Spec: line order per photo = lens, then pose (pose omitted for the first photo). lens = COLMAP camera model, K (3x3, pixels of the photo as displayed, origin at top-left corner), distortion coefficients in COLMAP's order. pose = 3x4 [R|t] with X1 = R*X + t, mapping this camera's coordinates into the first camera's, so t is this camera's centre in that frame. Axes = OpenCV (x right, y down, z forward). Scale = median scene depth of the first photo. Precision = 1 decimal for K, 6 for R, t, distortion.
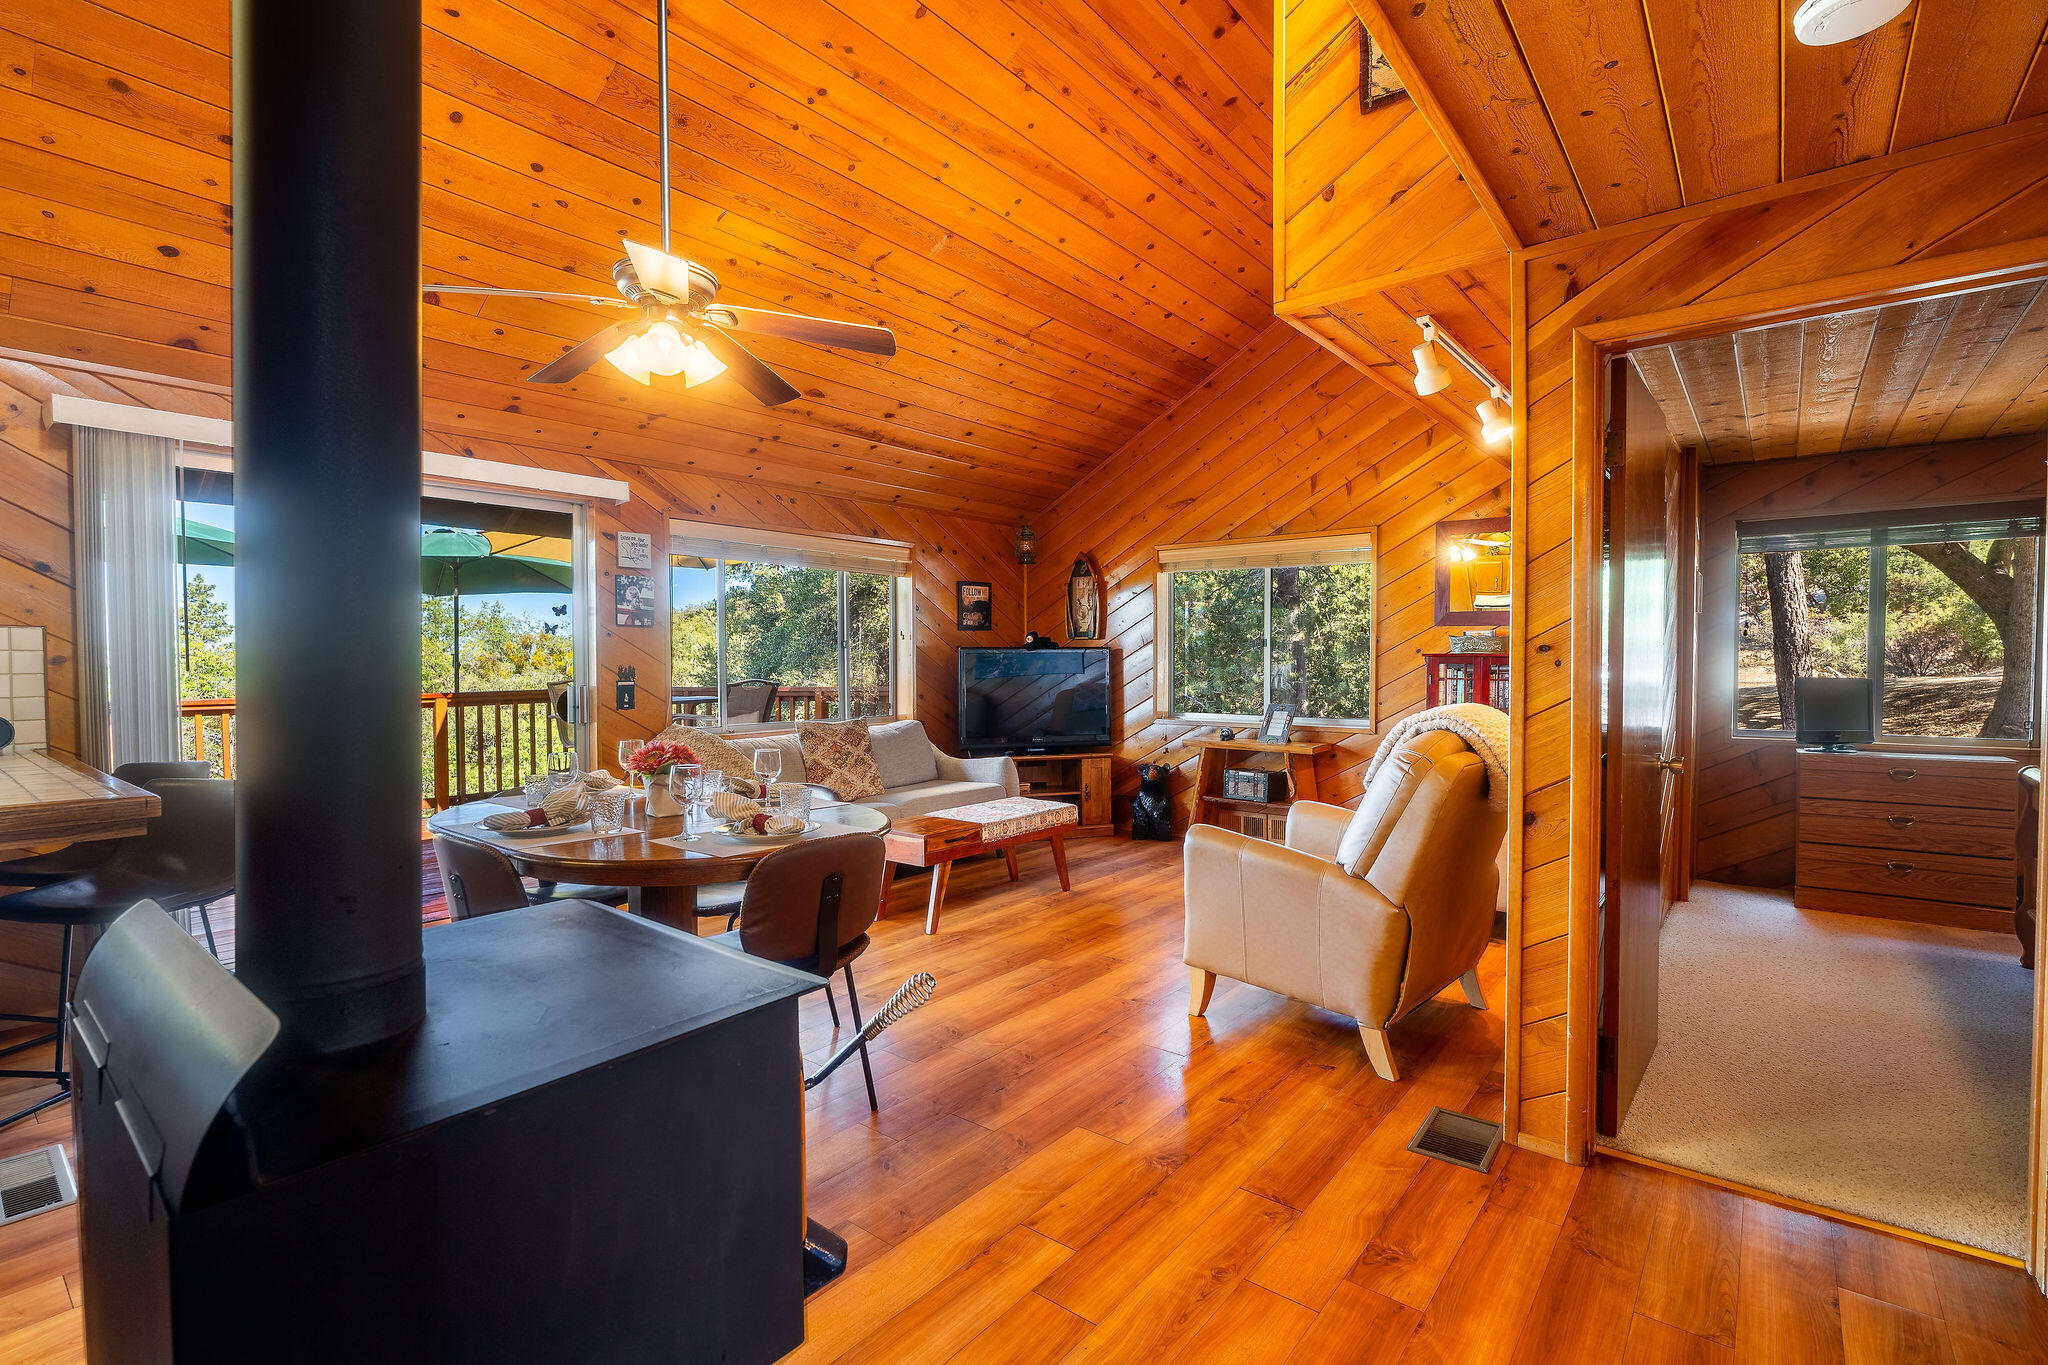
lens RADIAL K [[936.8, 0, 1024.0], [0, 936.8, 682.5], [0, 0, 1]] dist [-0.006178, 0.001226]
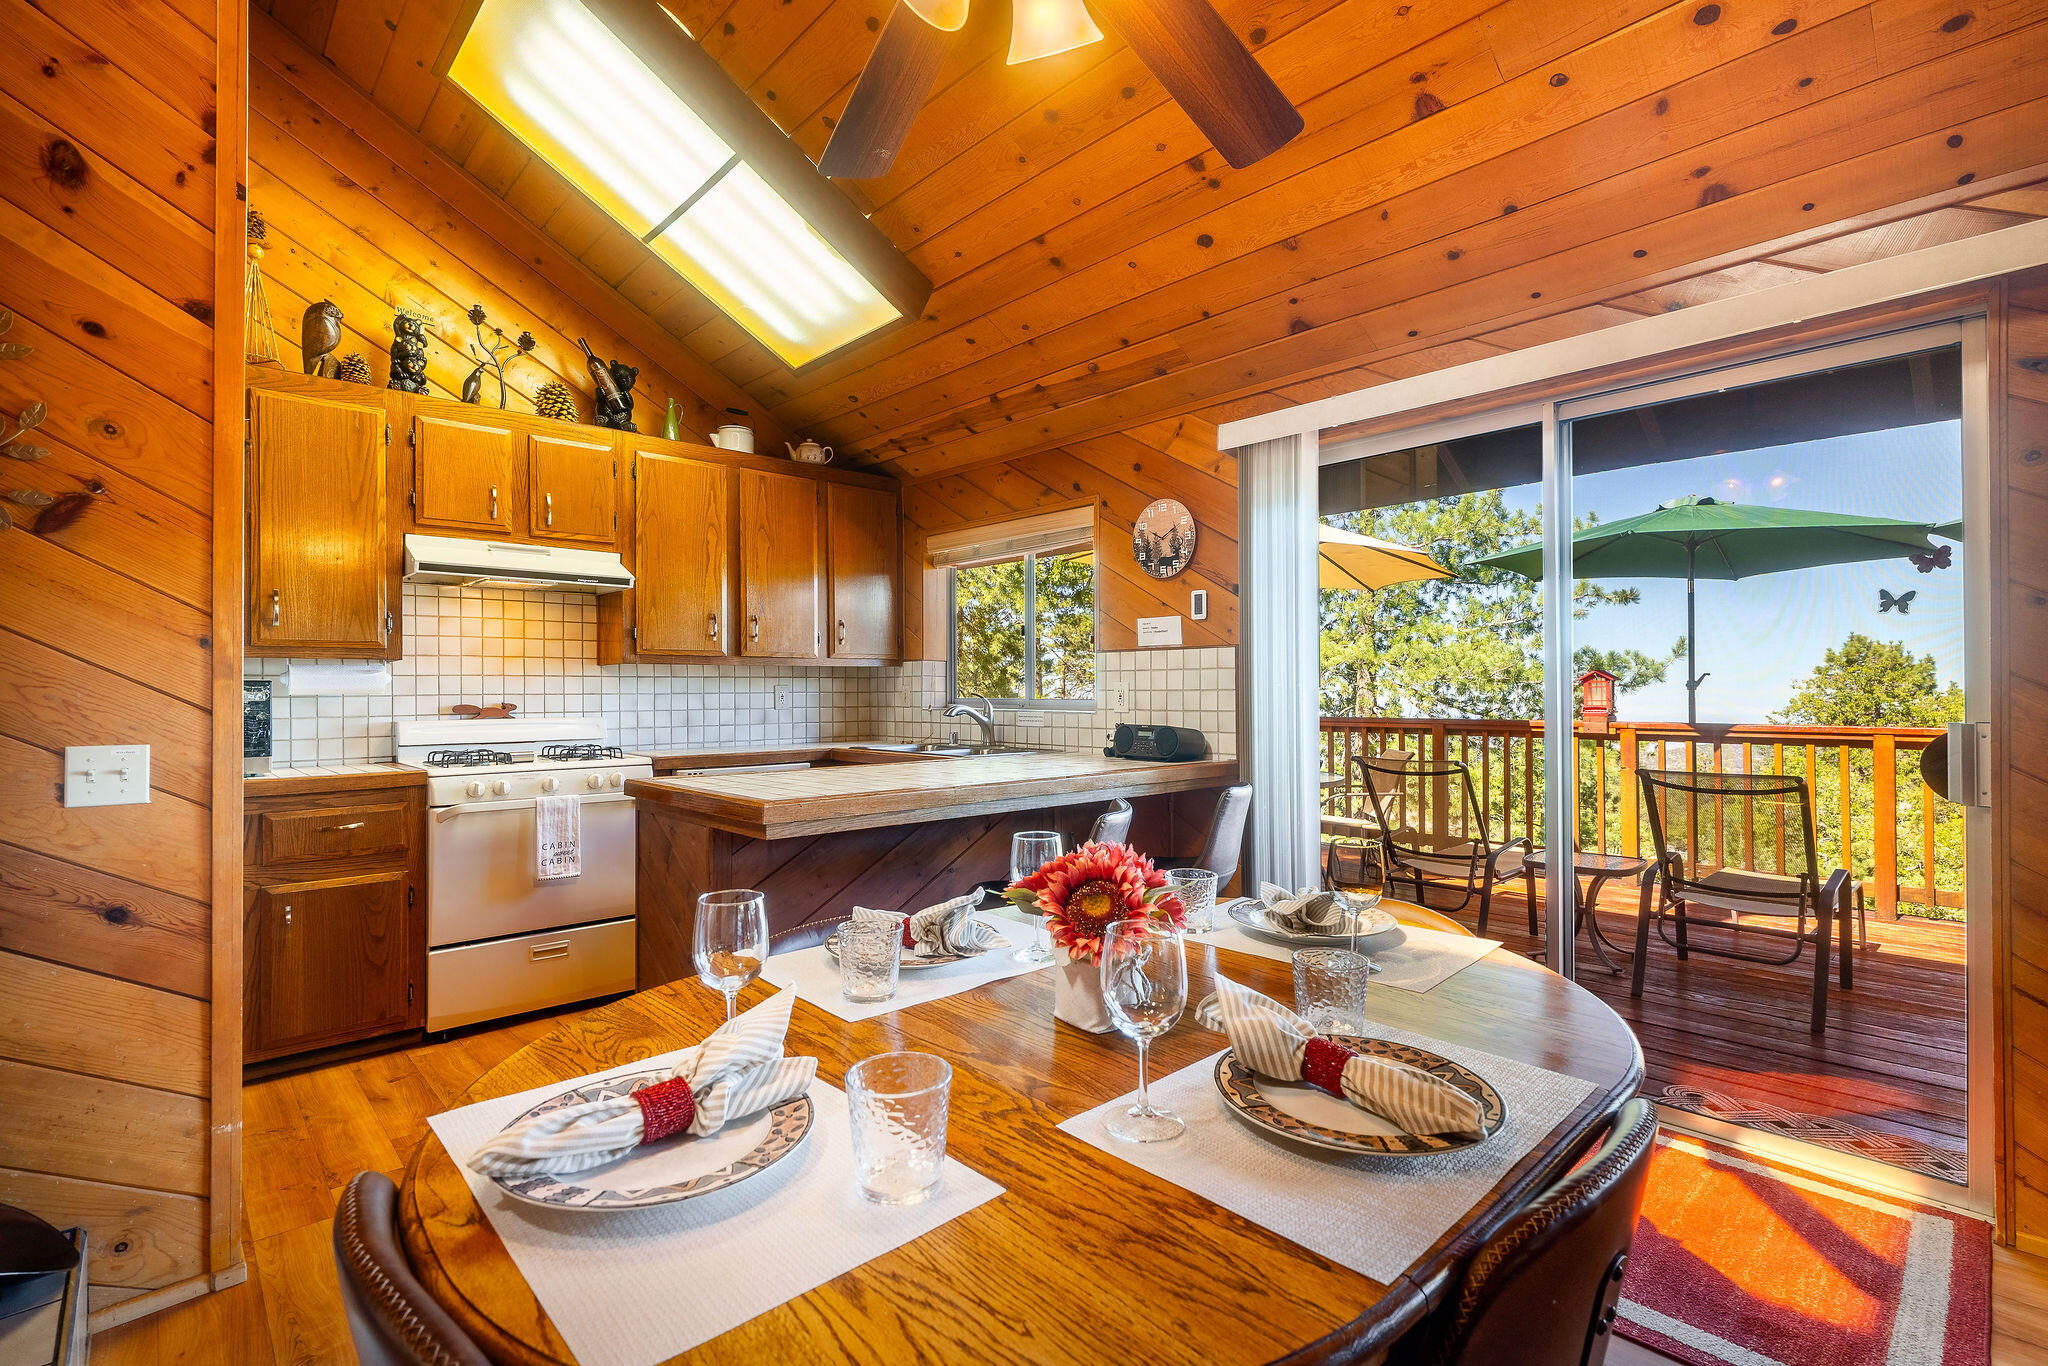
lens RADIAL K [[936.8, 0, 1024.0], [0, 936.8, 683.0], [0, 0, 1]] dist [-0.006178, 0.001226]
pose [[-0.134062, -0.005740, -0.990956, 0.023085], [-0.017155, 0.999847, -0.003471, -0.005297], [0.990824, 0.016534, -0.134140, 0.554440]]
